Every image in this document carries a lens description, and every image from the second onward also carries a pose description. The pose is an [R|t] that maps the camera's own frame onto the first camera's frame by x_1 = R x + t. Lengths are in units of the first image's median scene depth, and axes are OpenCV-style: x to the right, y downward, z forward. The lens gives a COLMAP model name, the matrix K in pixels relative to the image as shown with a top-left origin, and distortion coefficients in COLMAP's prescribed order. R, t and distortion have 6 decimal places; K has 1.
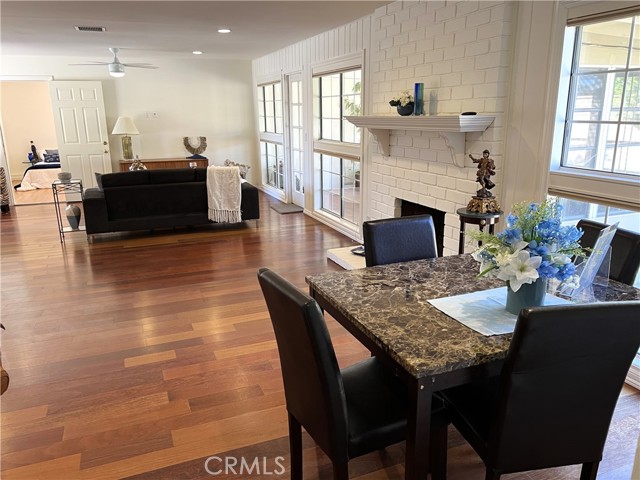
lens RADIAL K [[490.9, 0, 320.0], [0, 490.9, 240.0], [0, 0, 1]] dist [0.009889, -0.004194]
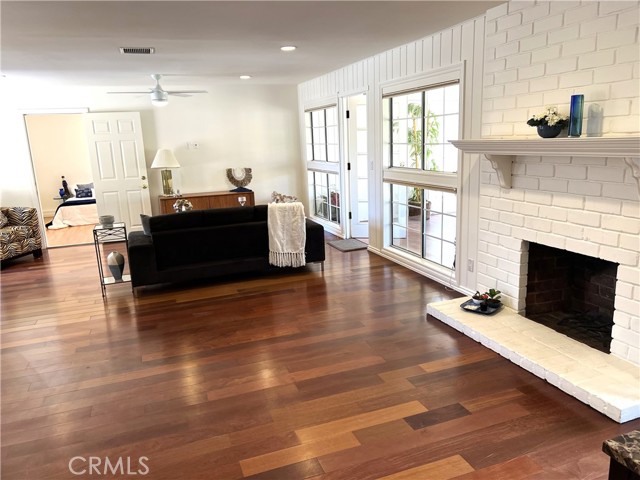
lens RADIAL K [[477.3, 0, 320.0], [0, 477.3, 240.0], [0, 0, 1]] dist [0.010143, 0.000292]
pose [[0.999235, -0.025948, -0.029267, -0.105006], [0.024669, 0.998760, -0.043244, -0.042576], [0.030353, 0.042489, 0.998636, 0.150612]]
